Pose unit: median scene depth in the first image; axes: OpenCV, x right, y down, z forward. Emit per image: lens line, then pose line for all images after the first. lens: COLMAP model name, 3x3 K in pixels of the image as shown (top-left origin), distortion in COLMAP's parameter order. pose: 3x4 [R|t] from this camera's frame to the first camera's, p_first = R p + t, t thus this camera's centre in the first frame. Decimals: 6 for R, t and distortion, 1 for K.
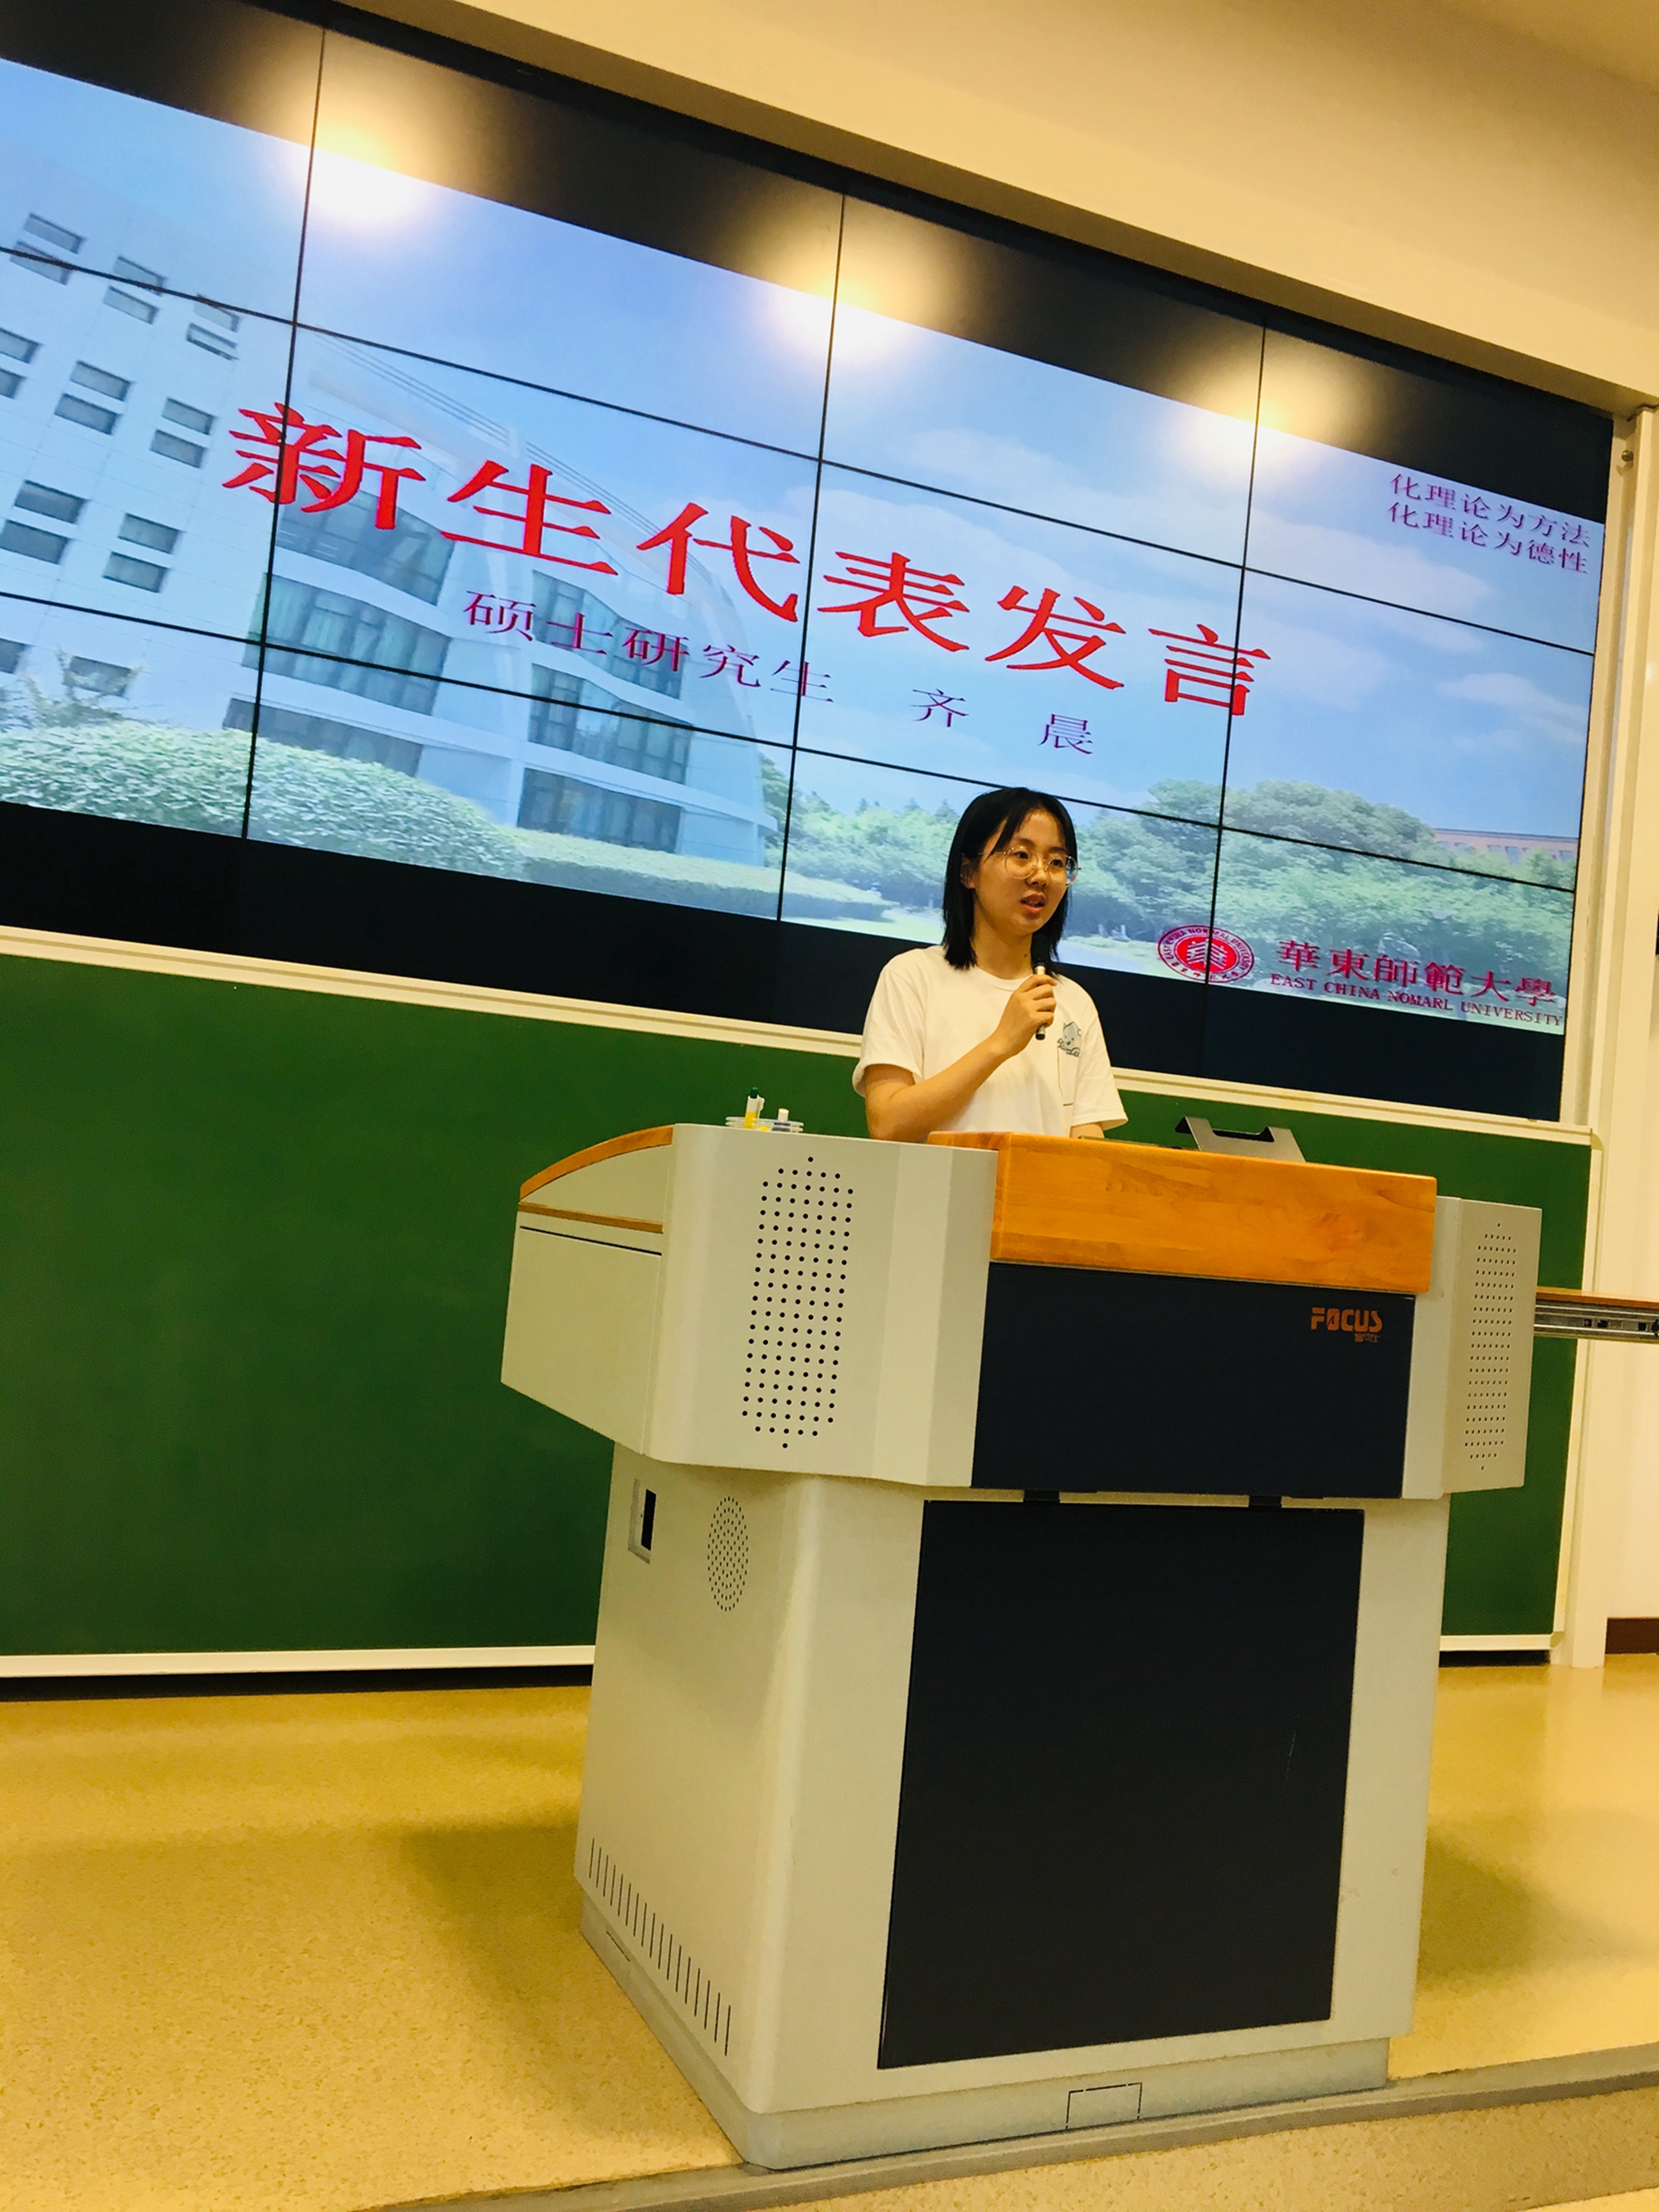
lens RADIAL K [[1847.7, 0, 816.2], [0, 1847.7, 1114.5], [0, 0, 1]] dist [0.107111, -0.222934]
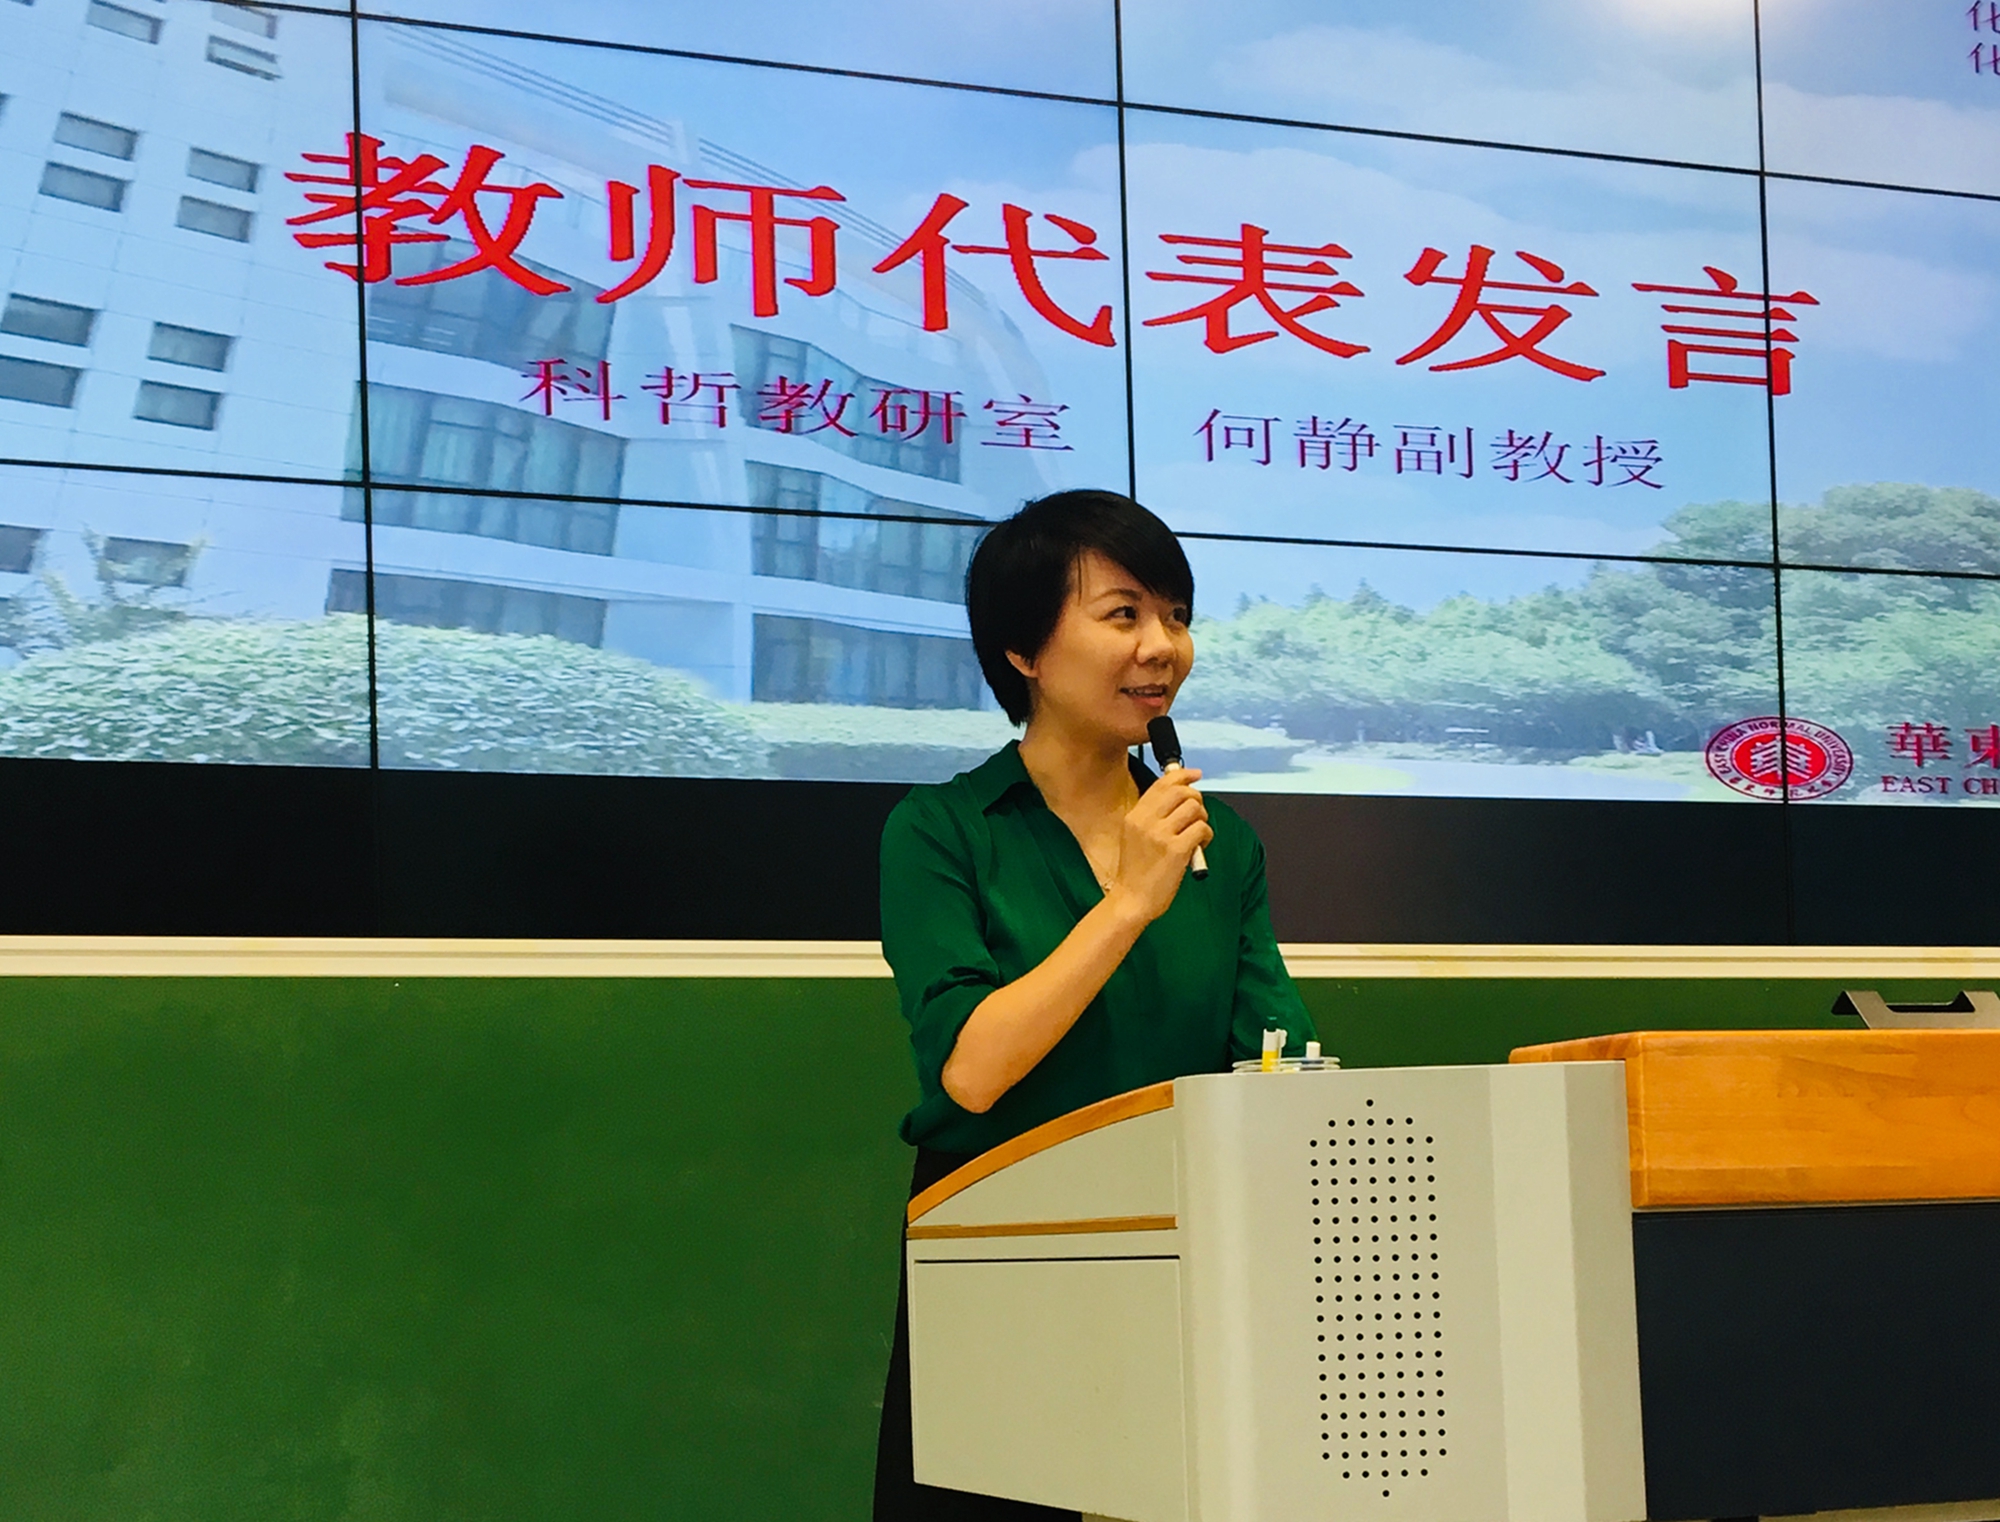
lens RADIAL K [[3028.1, 0, 982.9], [0, 3028.1, 1067.1], [0, 0, 1]] dist [0.125542, -0.299660]
pose [[0.992128, -0.121305, -0.031102, -0.056498], [0.120882, 0.992551, -0.015146, 0.004758], [0.032707, 0.011267, 0.999401, -0.101846]]
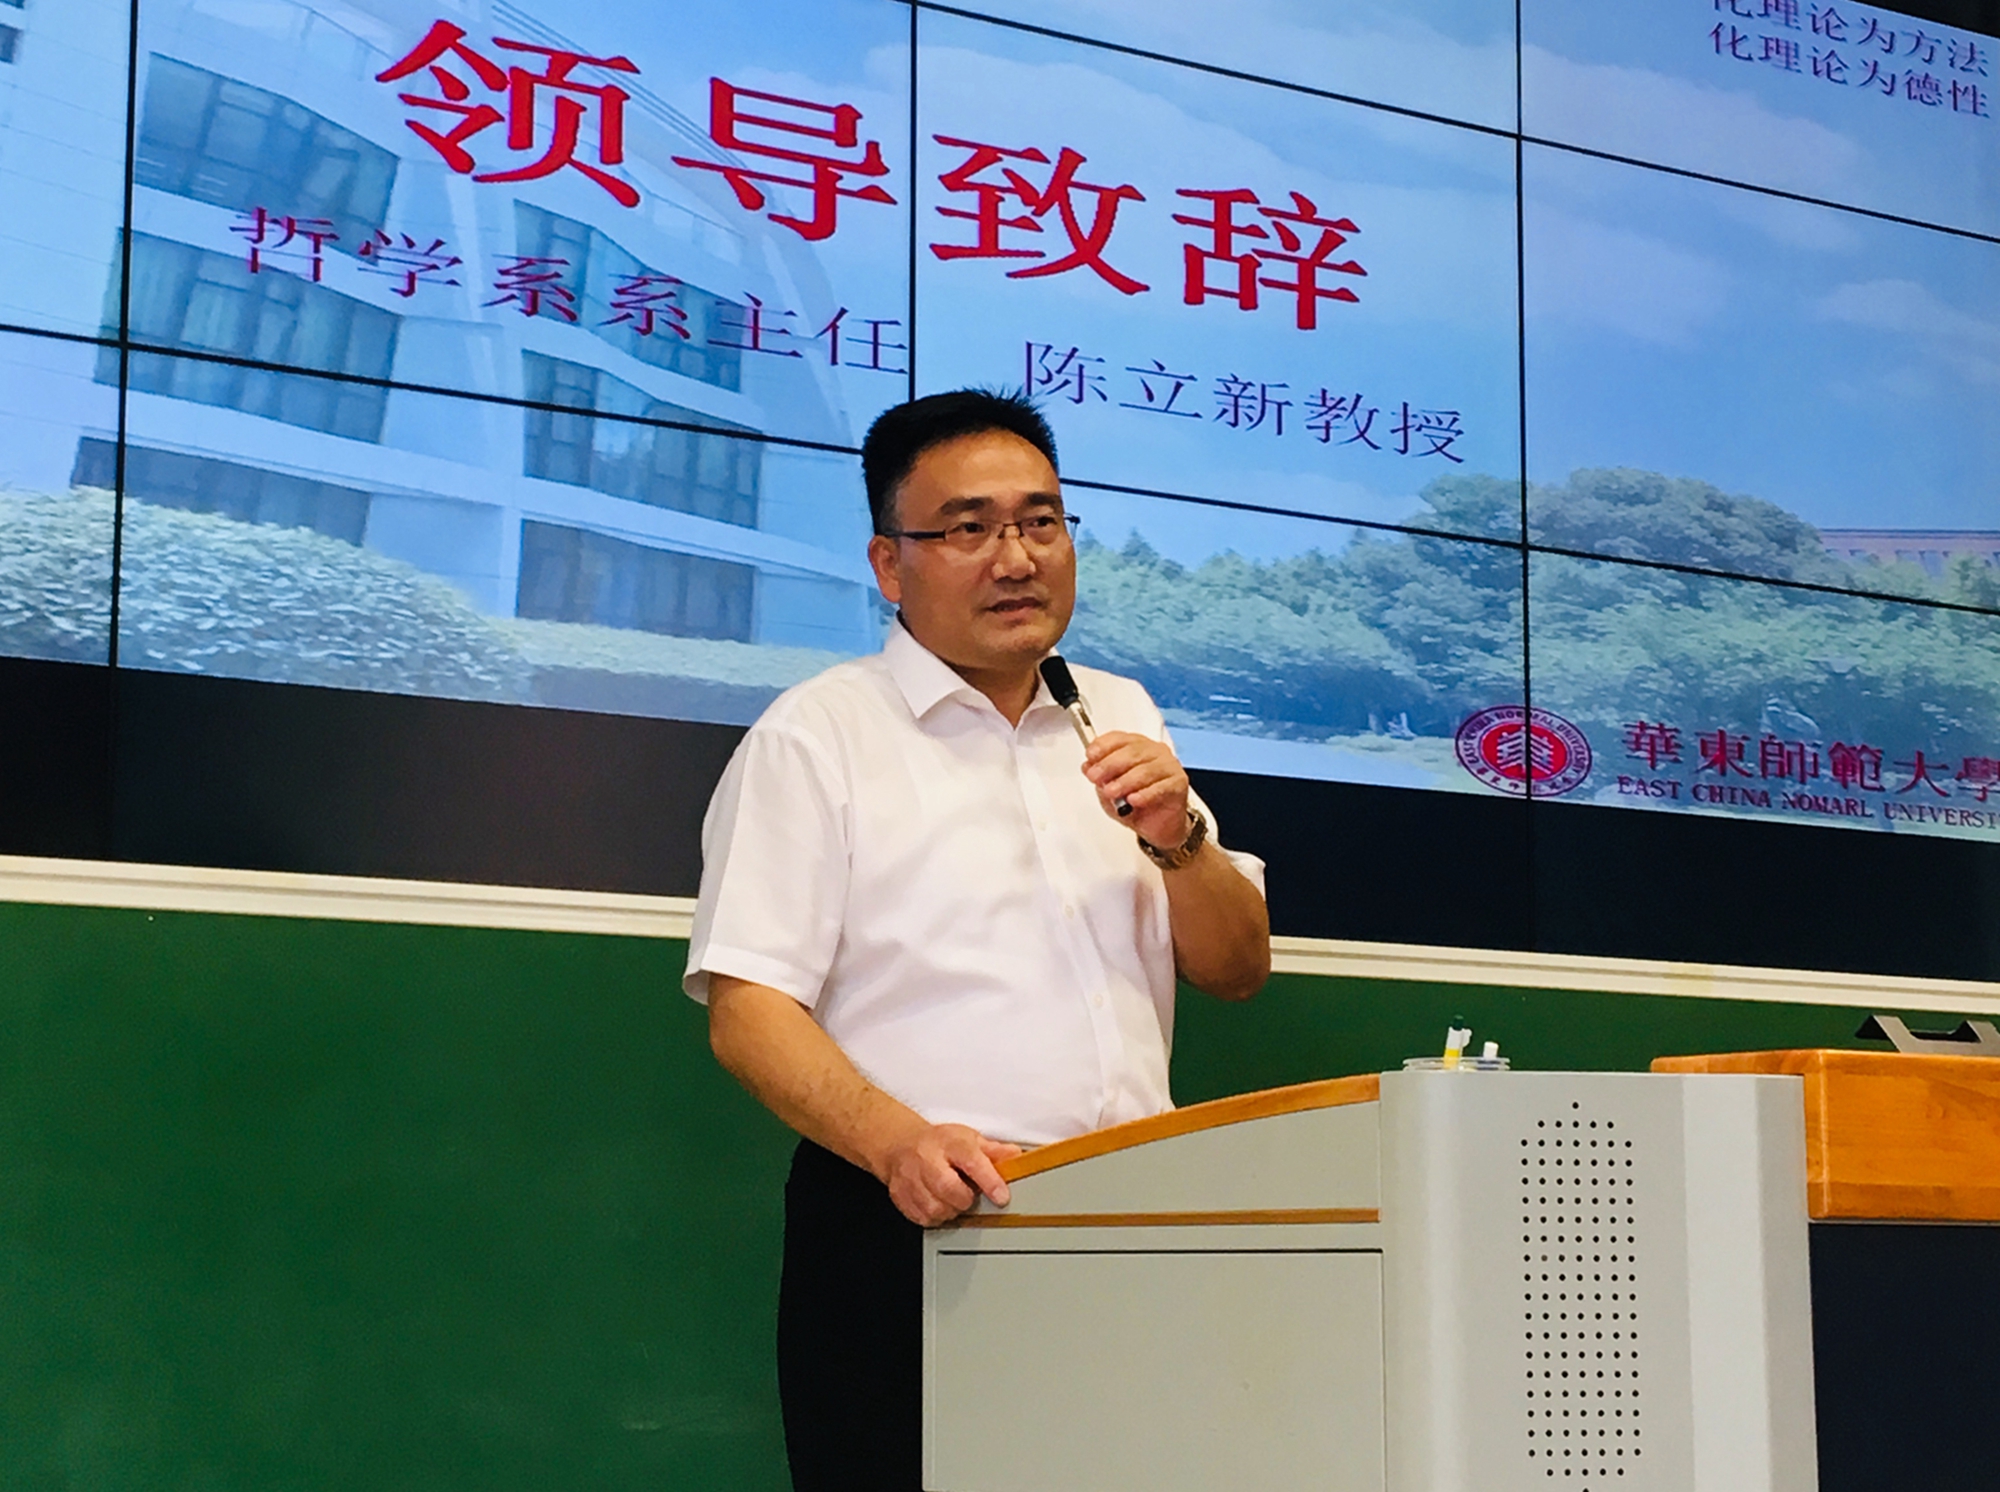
lens RADIAL K [[3899.8, 0, 1001.4], [0, 3899.8, 673.4], [0, 0, 1]] dist [0.061758, 0.183396]
pose [[0.972724, -0.053405, 0.225733, -0.282445], [0.074645, 0.993440, -0.086627, -0.014674], [-0.219626, 0.101114, 0.970330, -0.249779]]
